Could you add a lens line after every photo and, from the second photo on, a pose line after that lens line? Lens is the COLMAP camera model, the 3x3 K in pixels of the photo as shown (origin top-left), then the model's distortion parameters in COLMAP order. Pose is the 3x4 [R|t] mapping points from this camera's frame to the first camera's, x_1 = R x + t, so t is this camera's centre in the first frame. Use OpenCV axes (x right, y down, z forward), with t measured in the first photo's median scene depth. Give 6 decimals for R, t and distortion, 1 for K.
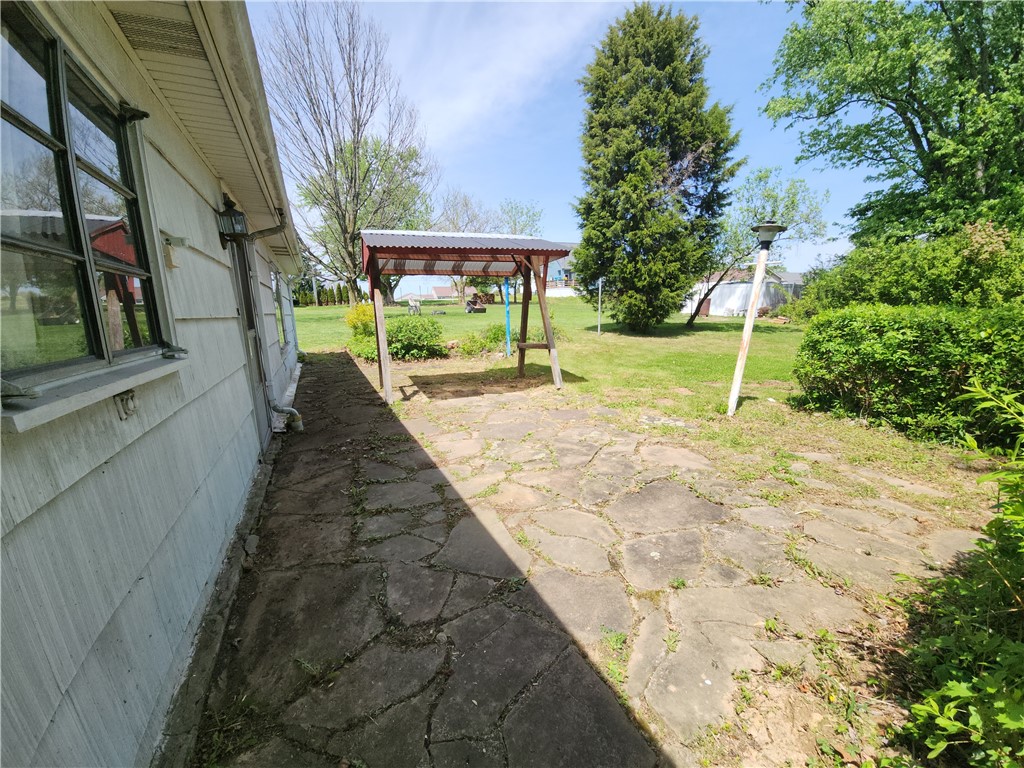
lens RADIAL K [[411.4, 0, 512.0], [0, 411.4, 384.0], [0, 0, 1]] dist [0.001789, -0.000047]
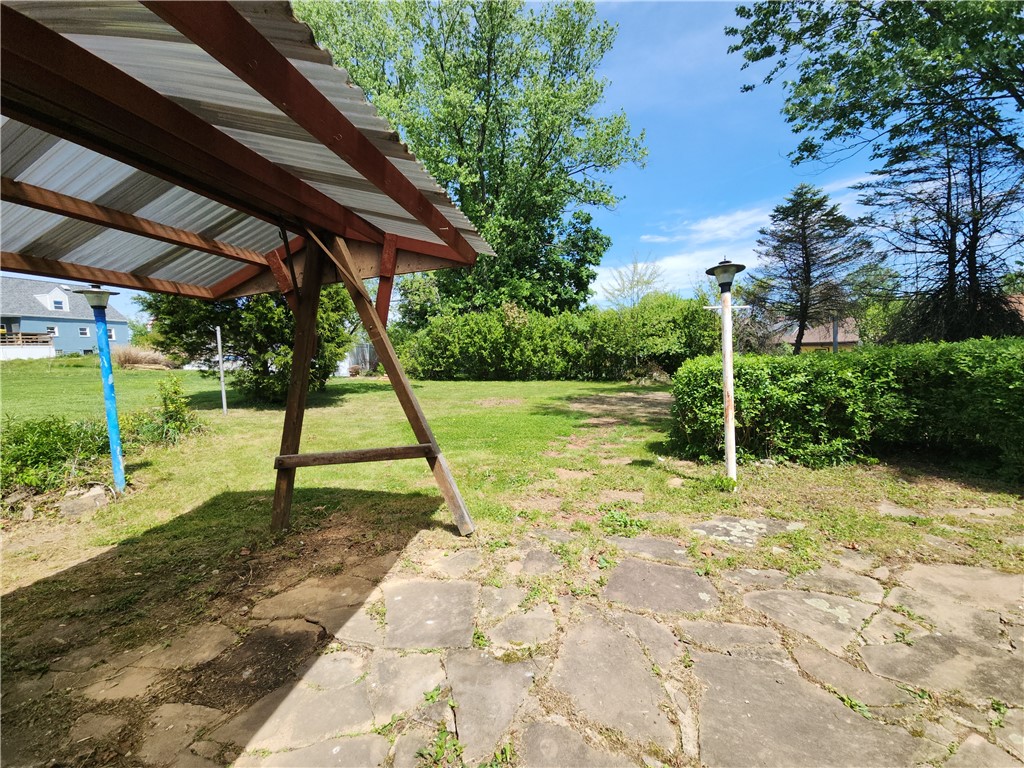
lens RADIAL K [[411.4, 0, 512.0], [0, 411.4, 384.0], [0, 0, 1]] dist [0.001789, -0.000047]
pose [[0.492328, -0.063361, 0.868100, -0.259112], [0.188983, 0.981337, -0.035553, -0.127167], [-0.849646, 0.181559, 0.495114, 0.662775]]
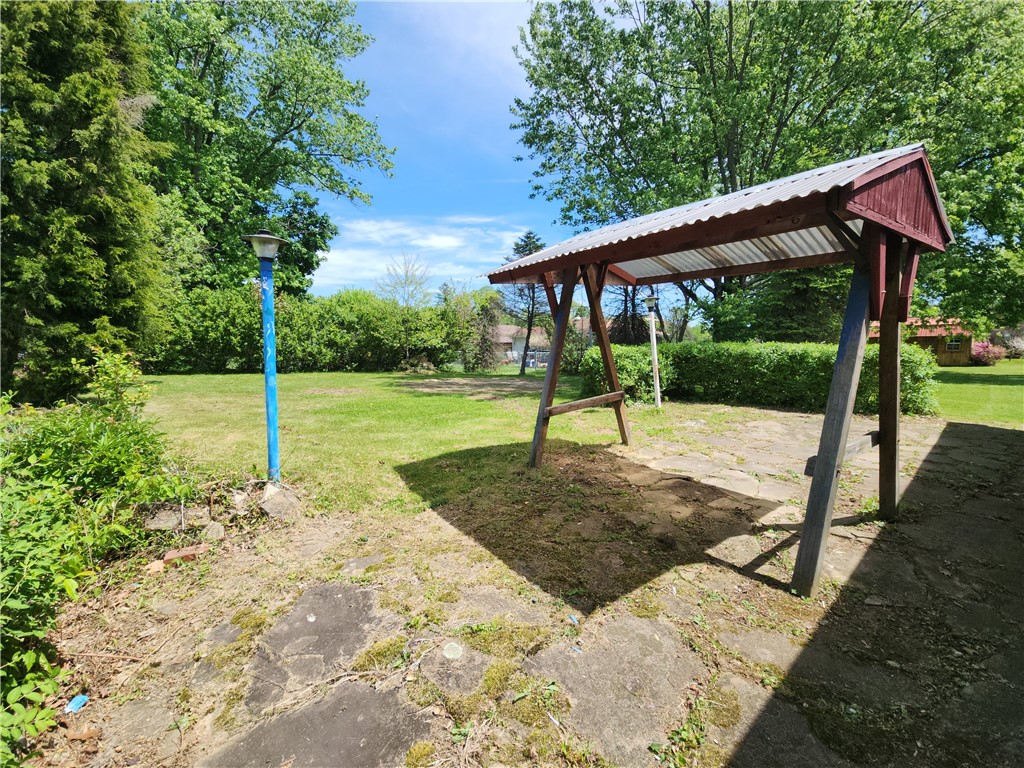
lens RADIAL K [[411.4, 0, 512.0], [0, 411.4, 384.0], [0, 0, 1]] dist [0.001789, -0.000047]
pose [[-0.282037, -0.076915, 0.956315, -0.578971], [0.185967, 0.973493, 0.133142, -0.247029], [-0.941207, 0.215394, -0.260258, 1.365618]]
